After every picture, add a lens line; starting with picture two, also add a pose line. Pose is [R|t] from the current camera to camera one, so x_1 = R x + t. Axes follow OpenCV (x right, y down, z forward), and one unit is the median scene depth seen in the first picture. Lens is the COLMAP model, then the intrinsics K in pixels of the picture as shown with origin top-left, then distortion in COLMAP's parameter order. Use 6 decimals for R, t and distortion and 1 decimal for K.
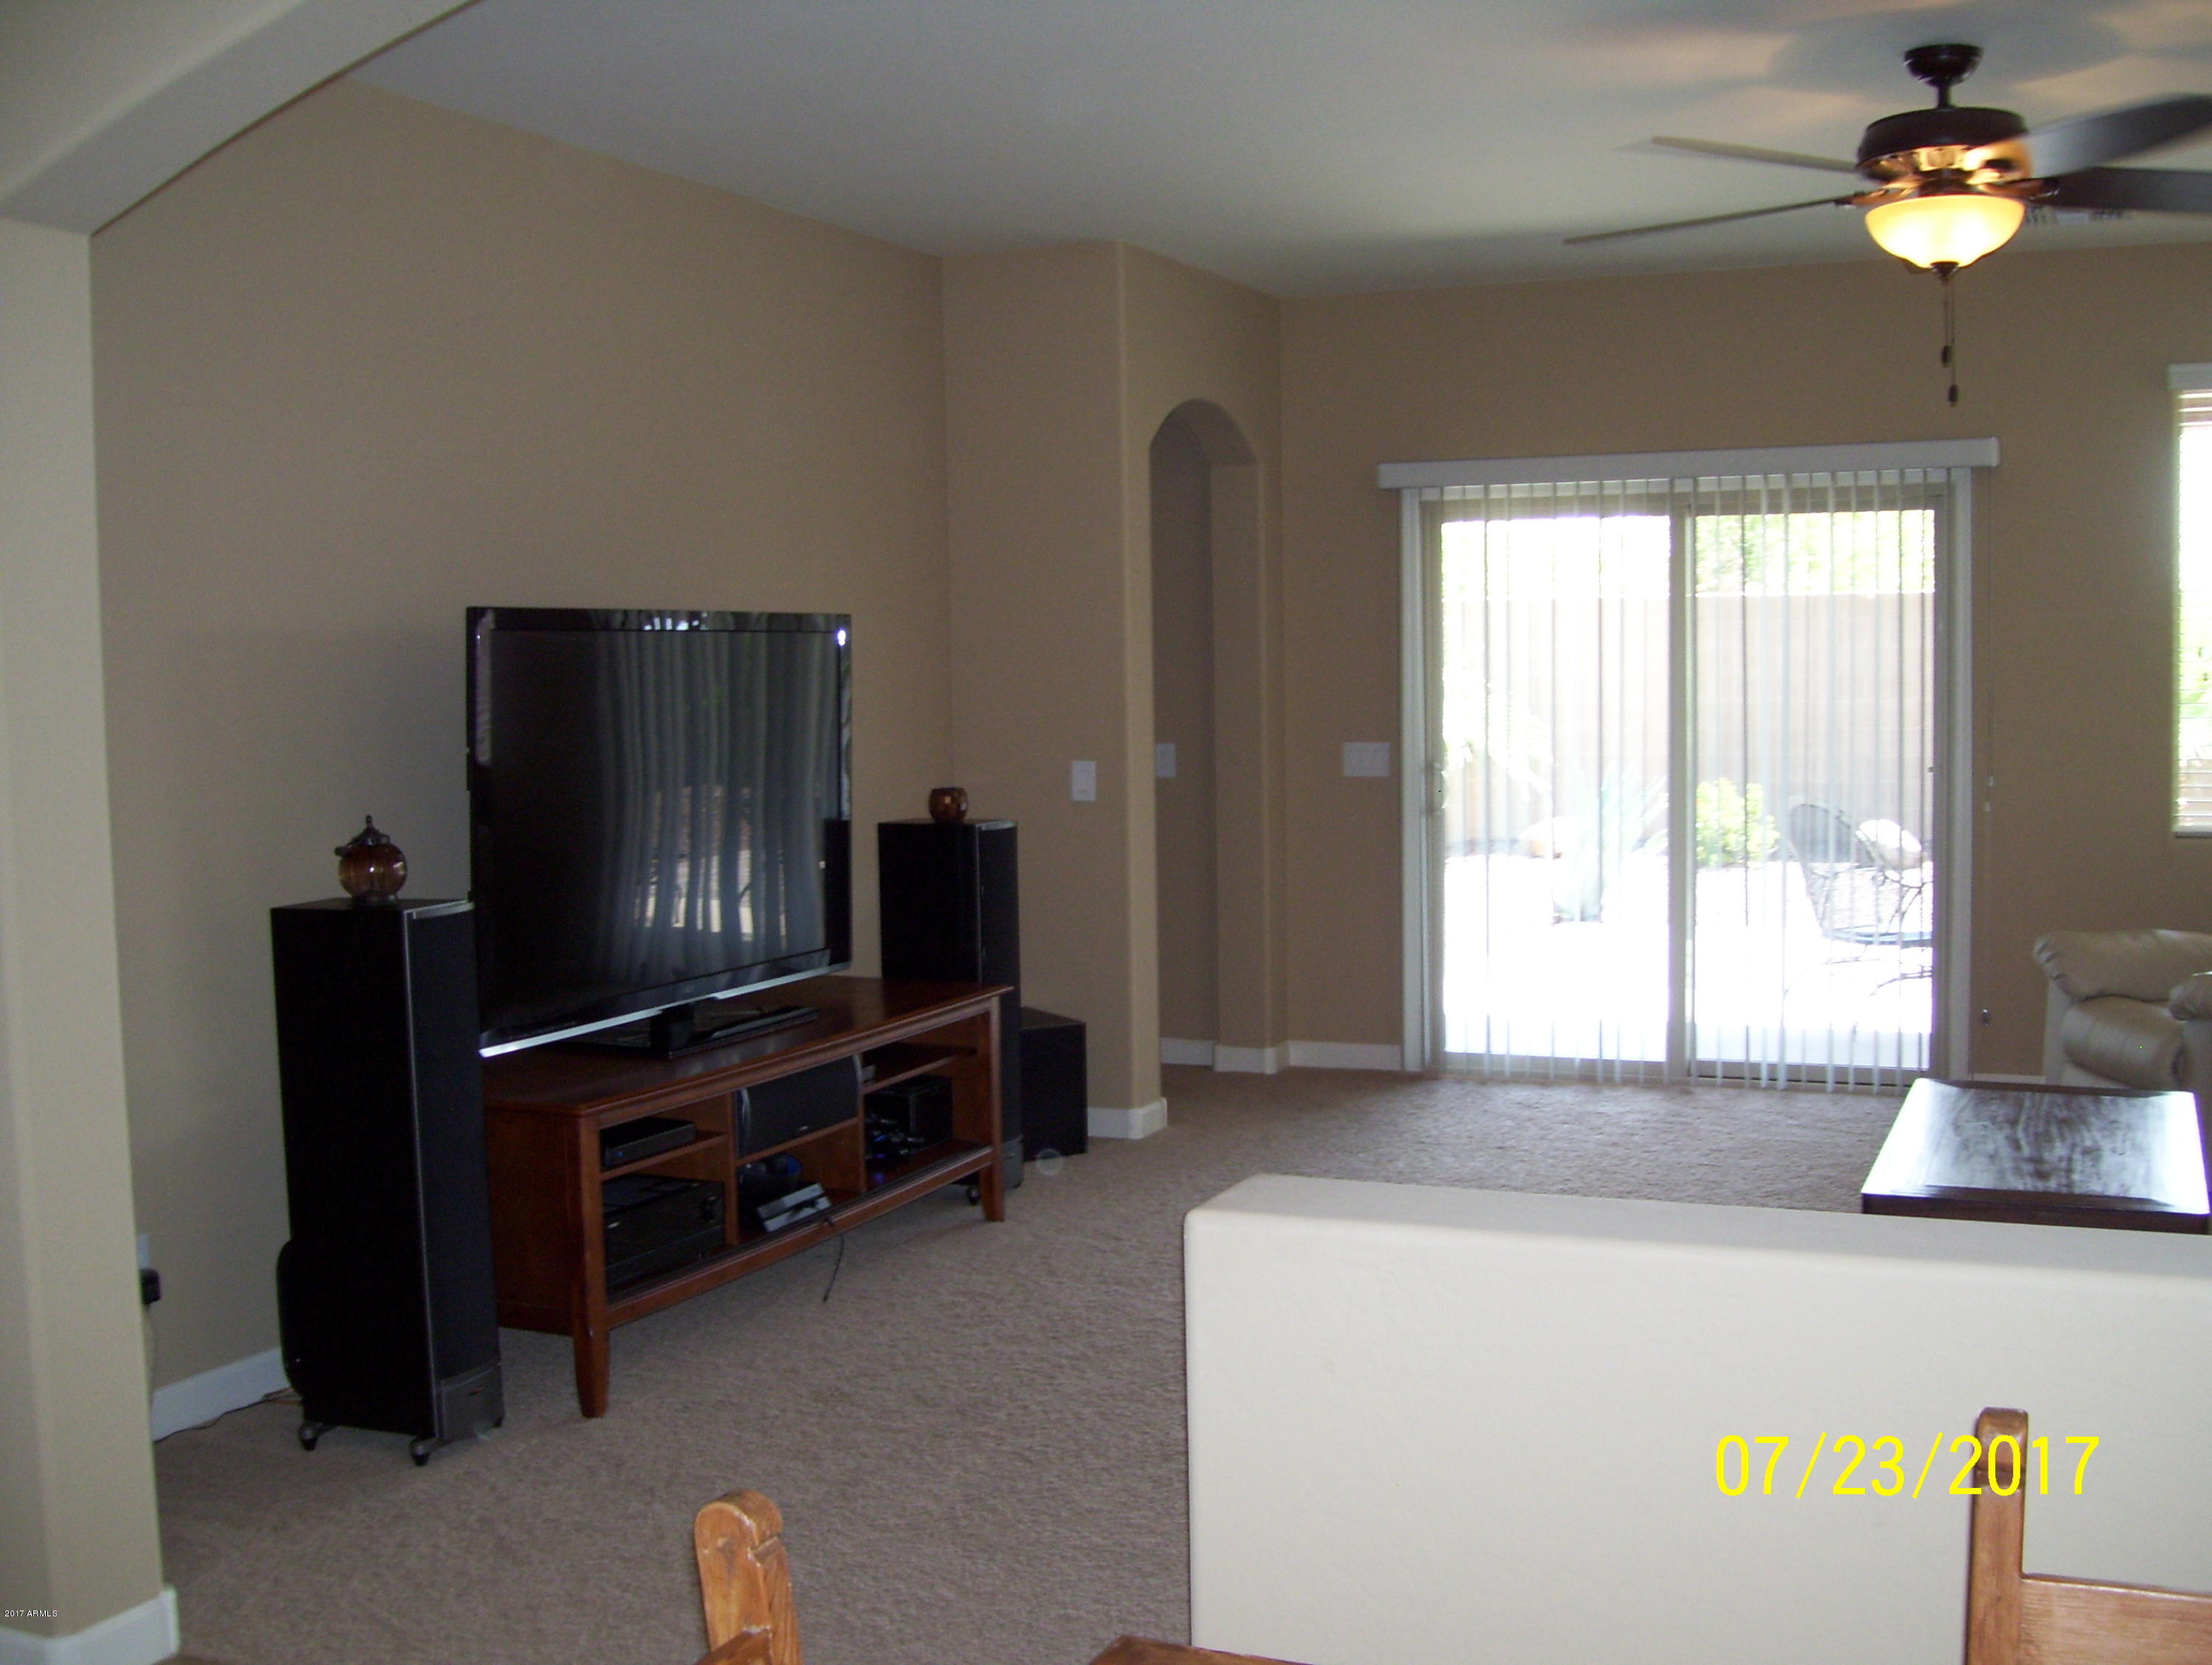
lens RADIAL K [[2334.0, 0, 1145.3], [0, 2334.0, 820.0], [0, 0, 1]] dist [-0.183041, 0.153934]
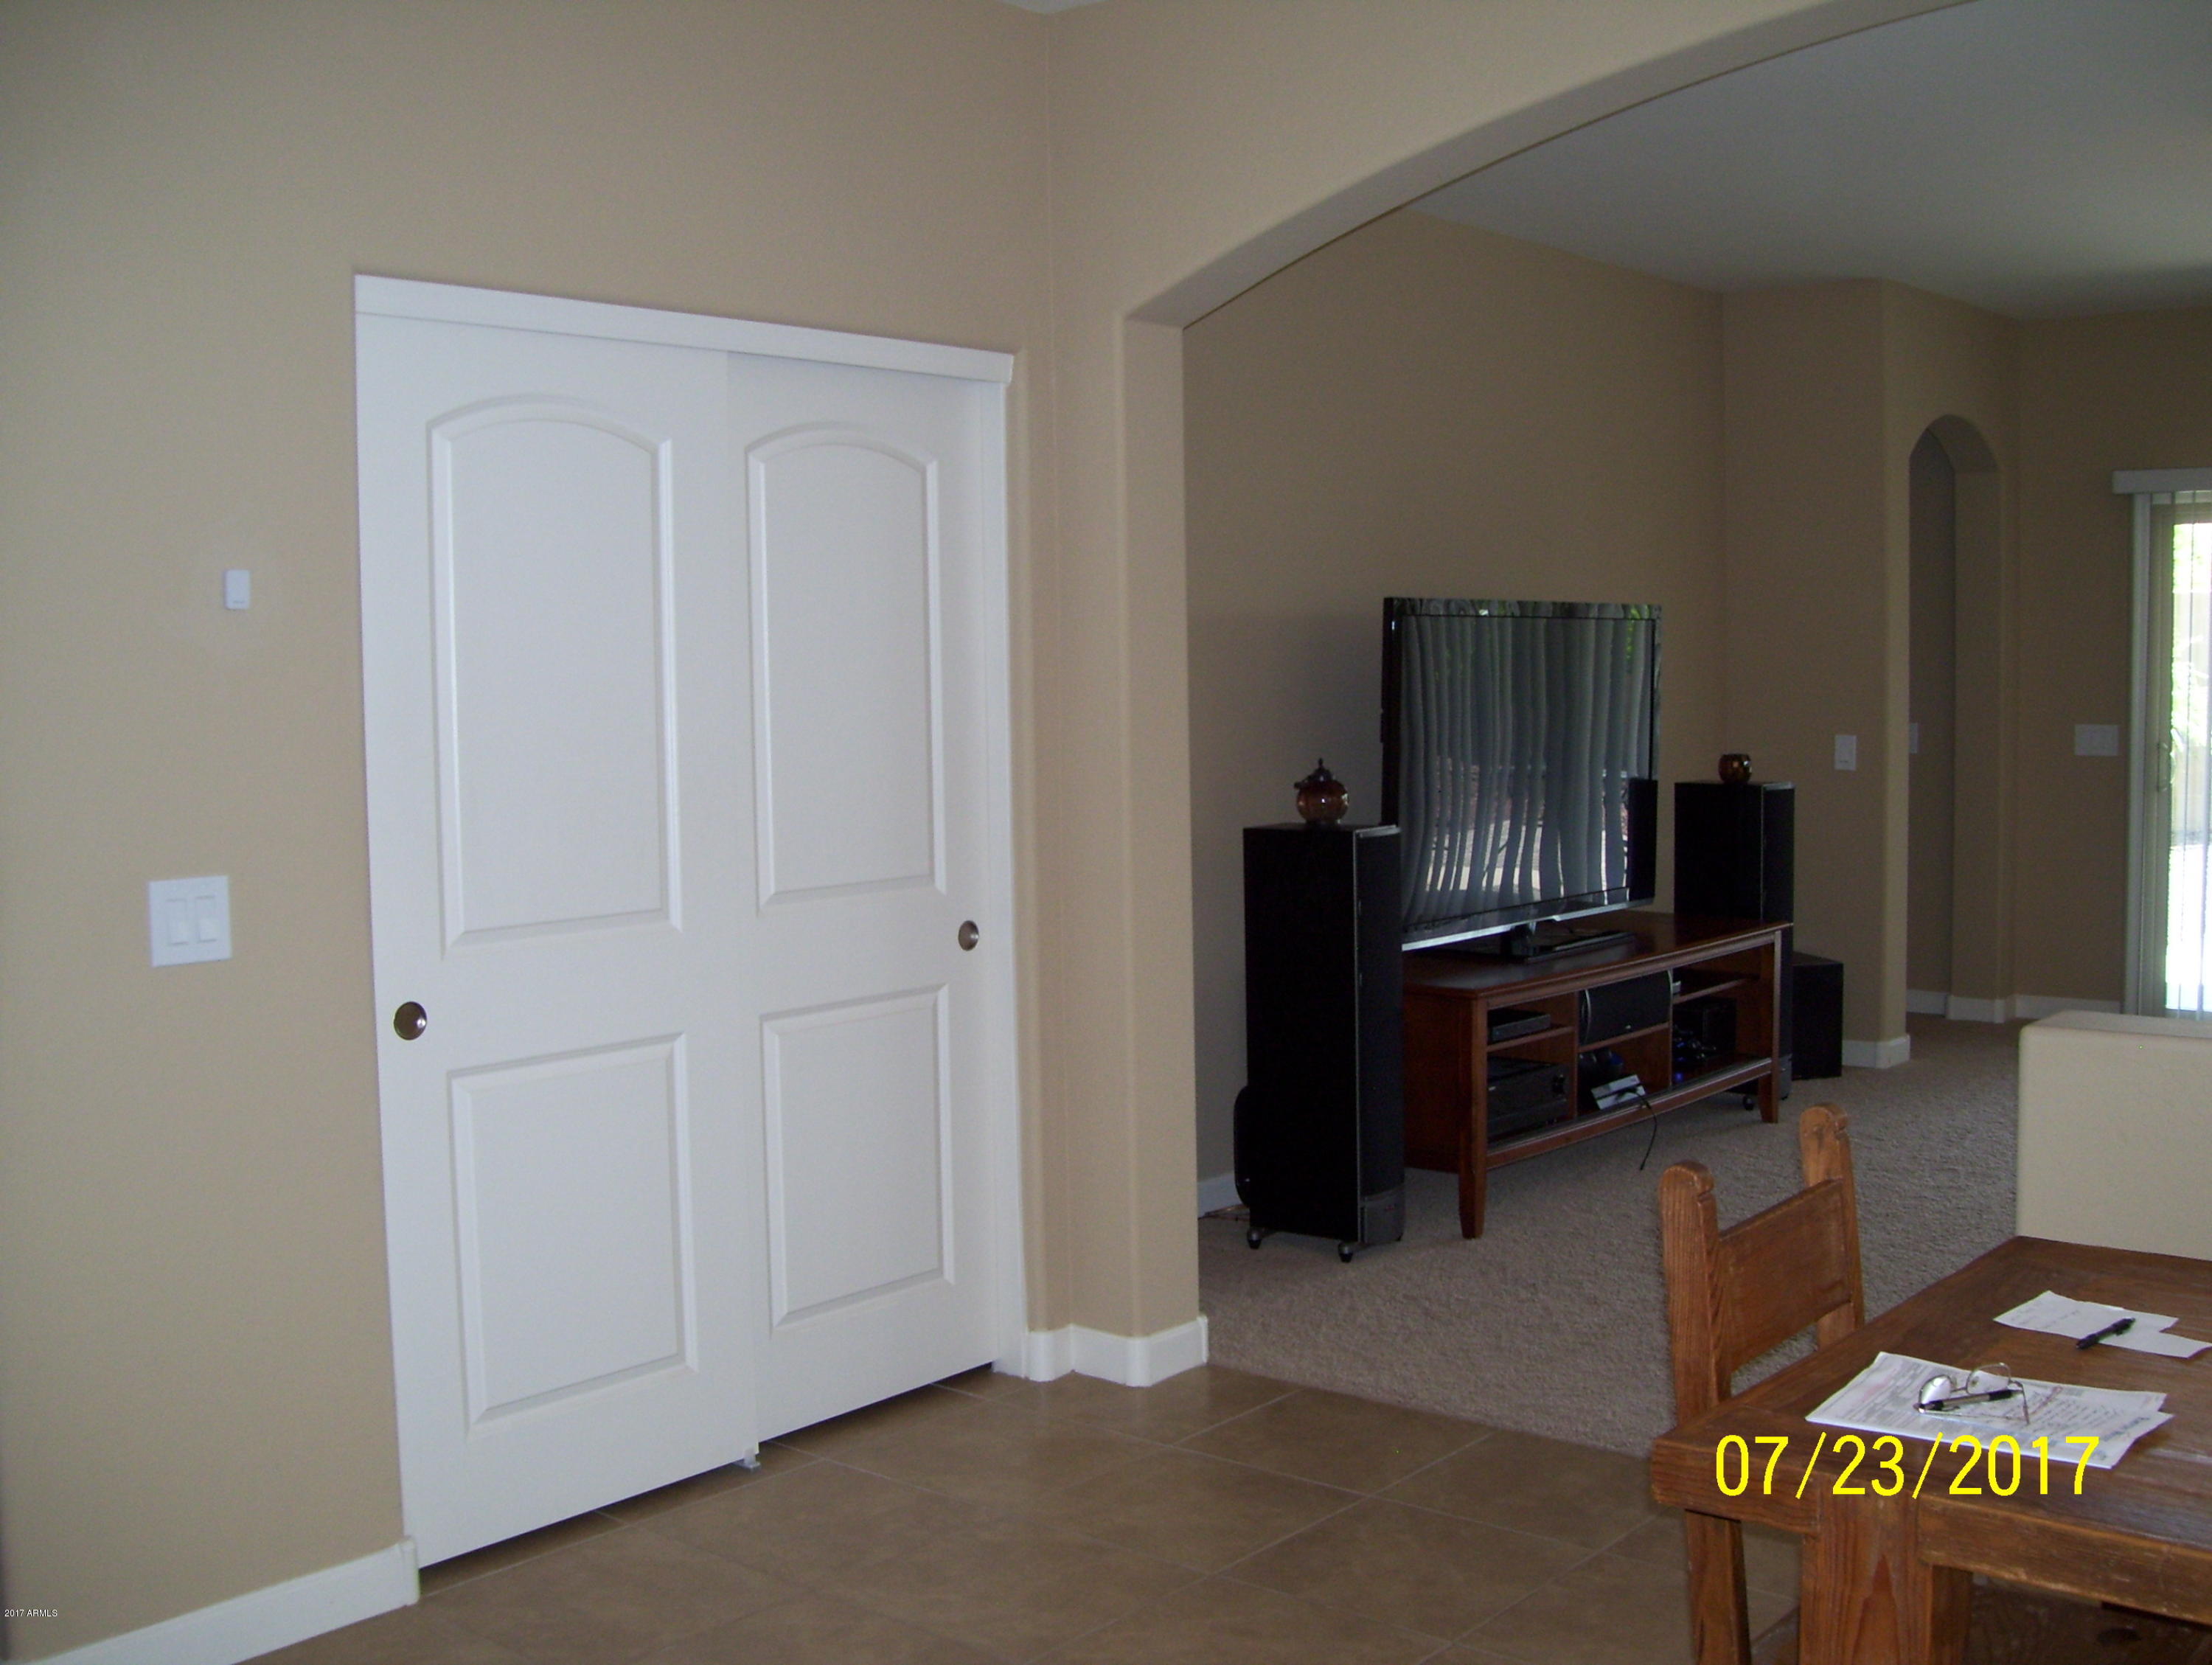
lens RADIAL K [[2334.0, 0, 1145.3], [0, 2334.0, 820.0], [0, 0, 1]] dist [-0.183041, 0.153934]
pose [[0.959368, 0.024598, -0.281082, -0.051411], [-0.023022, 0.999695, 0.008908, 0.018941], [0.281216, -0.002075, 0.959642, -0.233999]]
